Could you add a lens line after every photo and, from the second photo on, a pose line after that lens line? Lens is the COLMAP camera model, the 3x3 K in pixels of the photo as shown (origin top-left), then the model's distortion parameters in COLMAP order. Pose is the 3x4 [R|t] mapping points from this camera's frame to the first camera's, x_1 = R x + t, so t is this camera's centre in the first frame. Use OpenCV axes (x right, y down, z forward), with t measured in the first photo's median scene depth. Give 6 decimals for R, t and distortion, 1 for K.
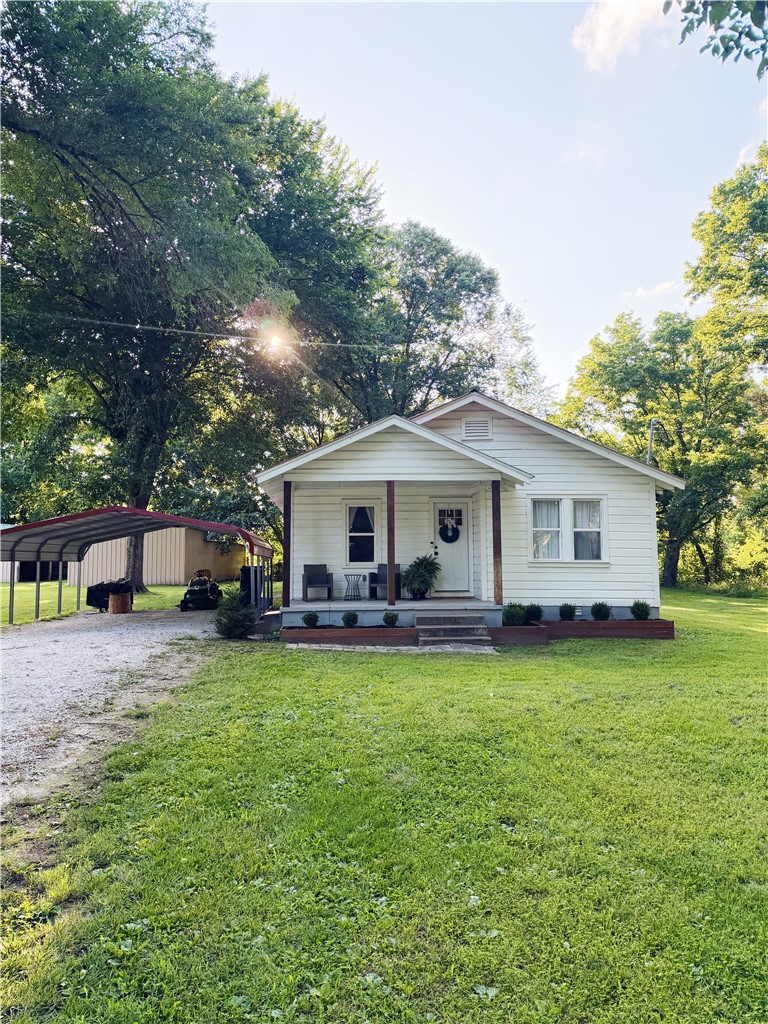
lens RADIAL K [[667.4, 0, 384.0], [0, 667.4, 512.0], [0, 0, 1]] dist [0.058335, -0.001649]
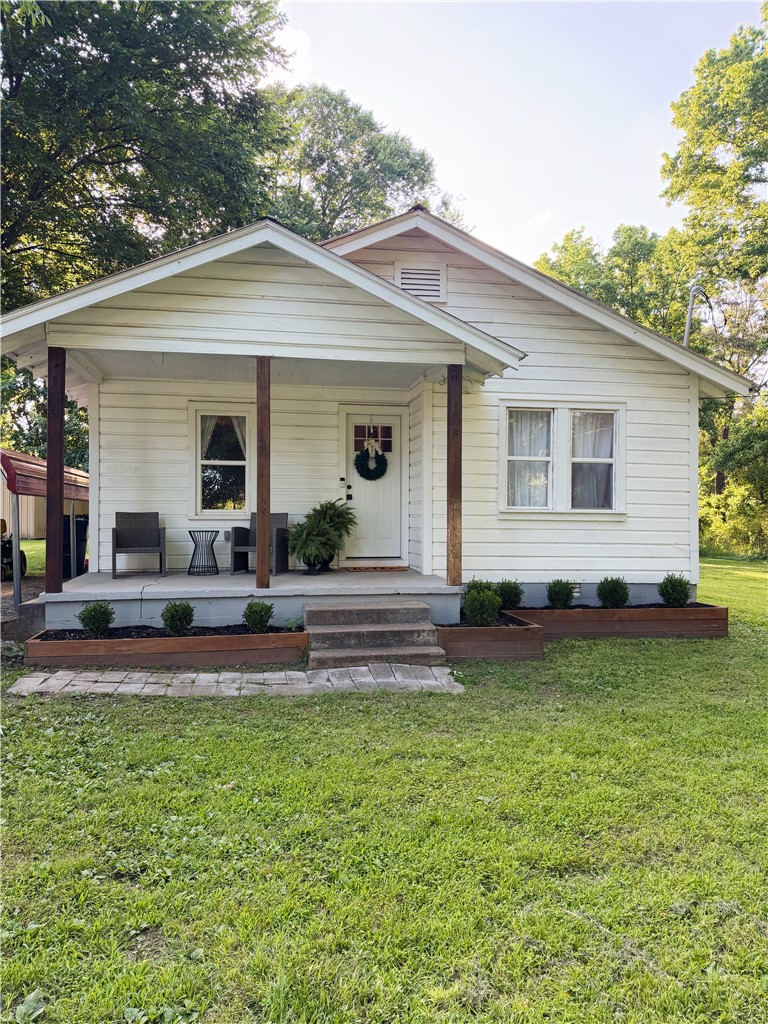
lens RADIAL K [[667.4, 0, 384.0], [0, 667.4, 512.0], [0, 0, 1]] dist [0.058335, -0.001649]
pose [[0.993186, 0.010461, 0.116068, 0.041071], [-0.018382, 0.997558, 0.067382, 0.036026], [-0.115079, -0.069056, 0.990953, 0.409485]]
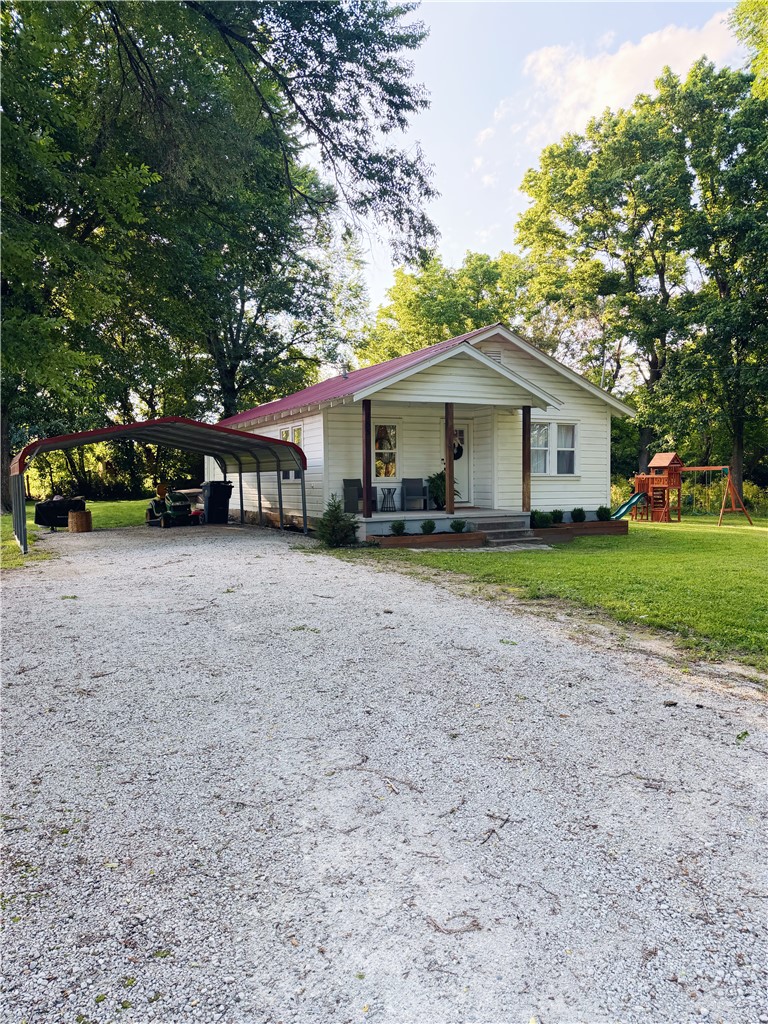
lens RADIAL K [[667.4, 0, 384.0], [0, 667.4, 512.0], [0, 0, 1]] dist [0.058335, -0.001649]
pose [[0.915621, -0.024105, 0.401320, -0.496012], [-0.024269, 0.993067, 0.115020, 0.007401], [-0.401310, -0.115054, 0.908687, 0.012772]]
